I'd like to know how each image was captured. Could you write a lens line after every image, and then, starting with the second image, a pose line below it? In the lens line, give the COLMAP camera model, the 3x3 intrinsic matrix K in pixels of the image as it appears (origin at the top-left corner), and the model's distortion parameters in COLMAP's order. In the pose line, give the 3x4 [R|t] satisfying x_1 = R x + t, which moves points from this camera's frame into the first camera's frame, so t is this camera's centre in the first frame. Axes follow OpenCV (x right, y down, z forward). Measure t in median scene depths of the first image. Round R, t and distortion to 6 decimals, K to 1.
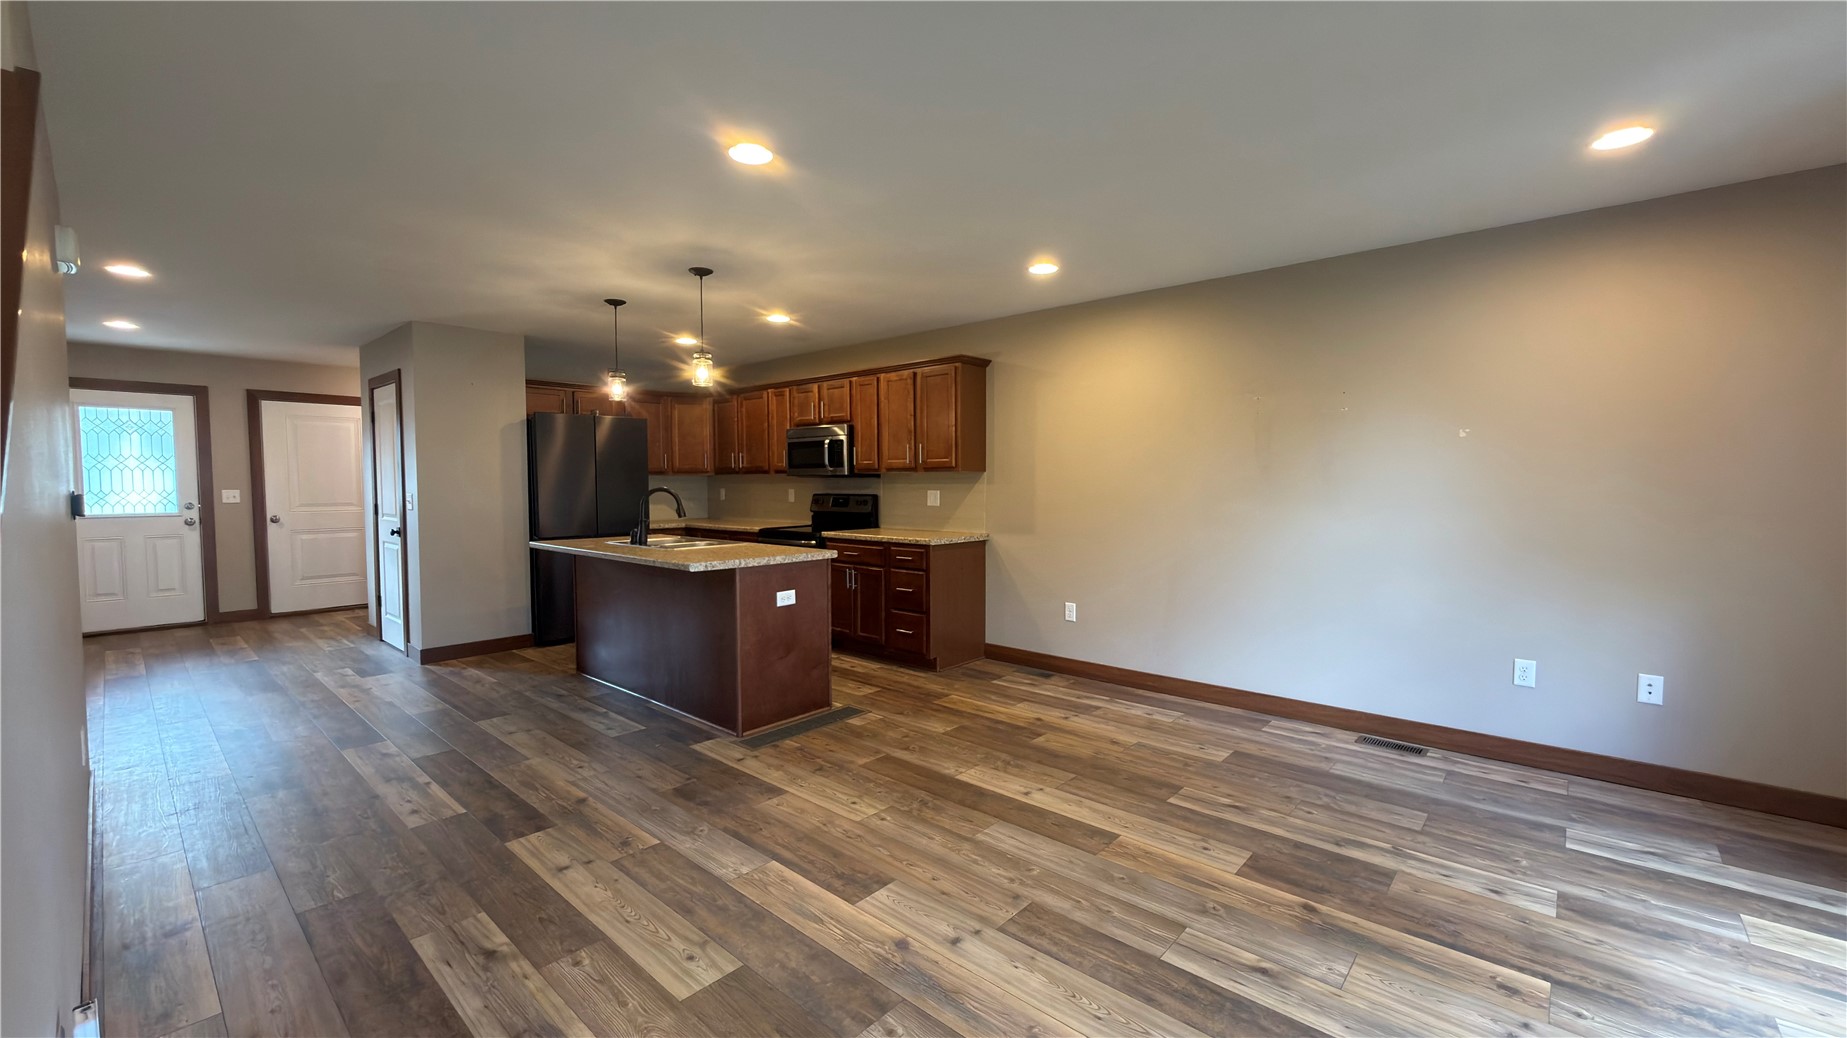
lens RADIAL K [[735.1, 0, 926.6], [0, 735.1, 517.5], [0, 0, 1]] dist [-0.000729, 0.000165]
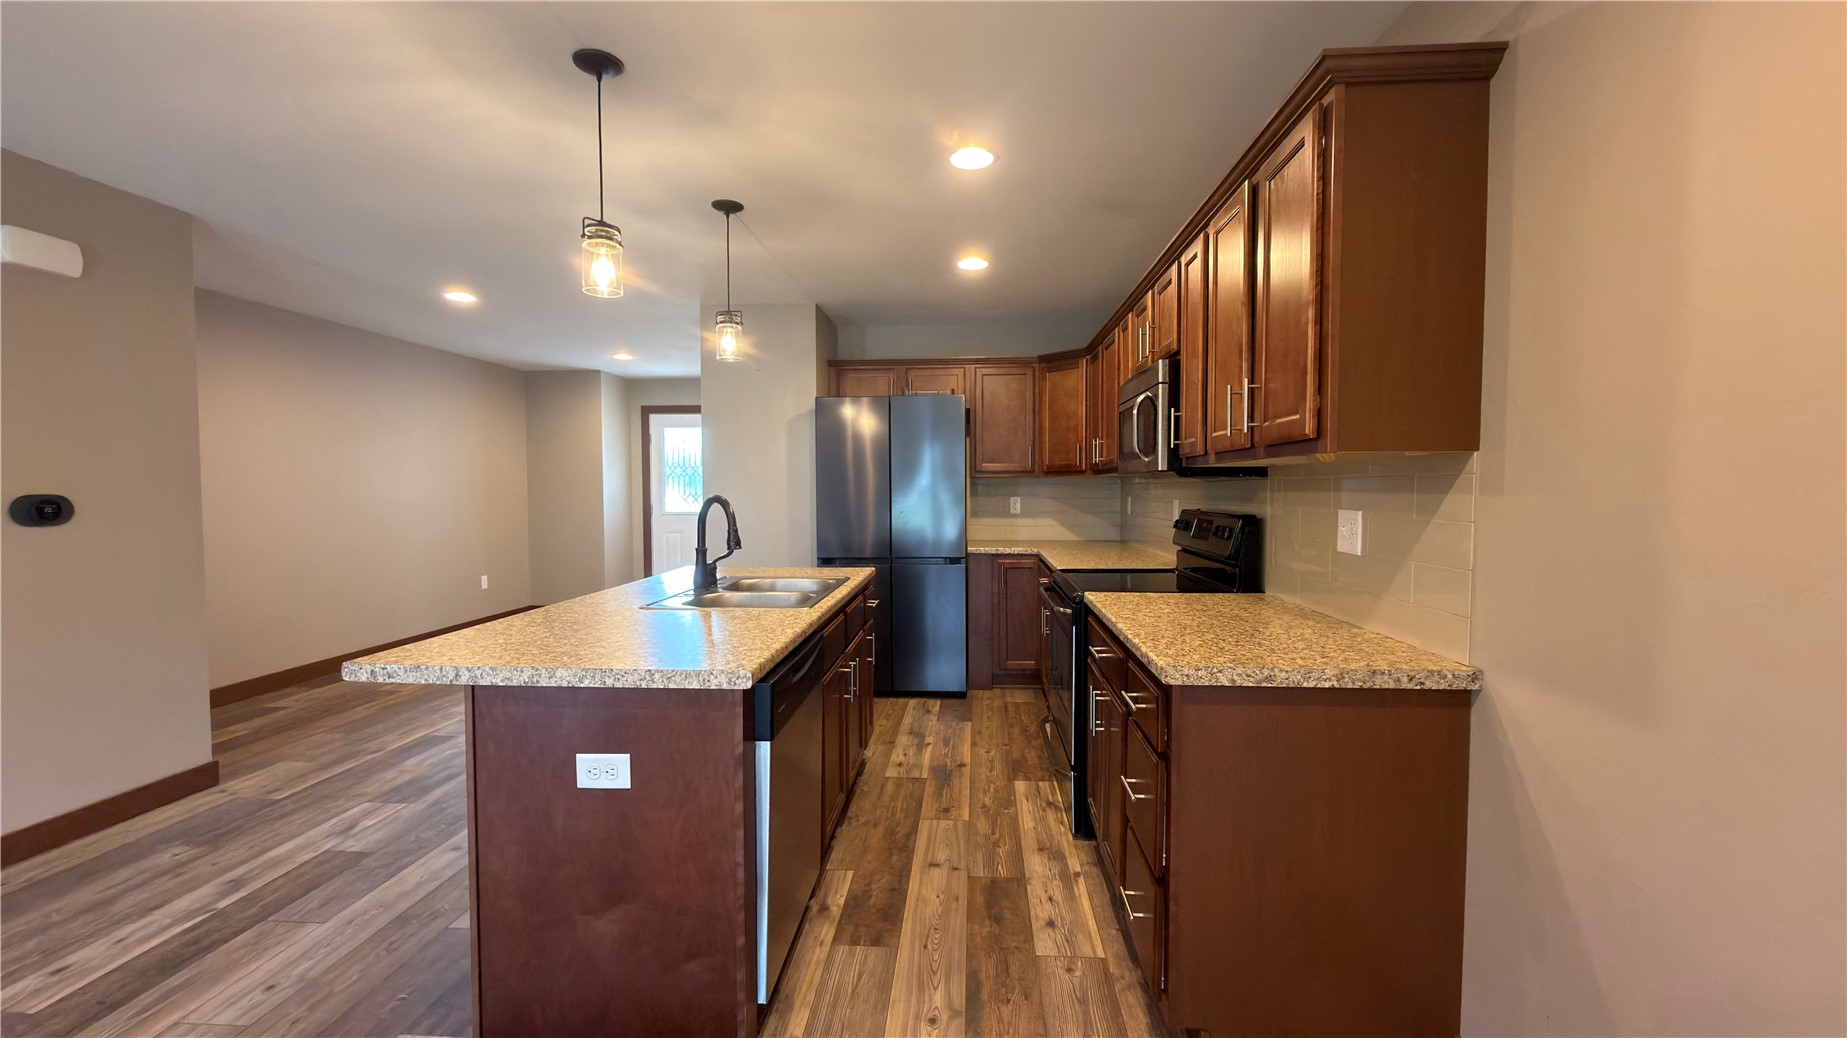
lens RADIAL K [[735.1, 0, 926.6], [0, 735.1, 517.5], [0, 0, 1]] dist [-0.000729, 0.000165]
pose [[0.613916, 0.033890, -0.788643, 0.220710], [-0.037954, 0.999190, 0.013392, -0.040590], [0.788458, 0.021711, 0.614705, 0.827137]]
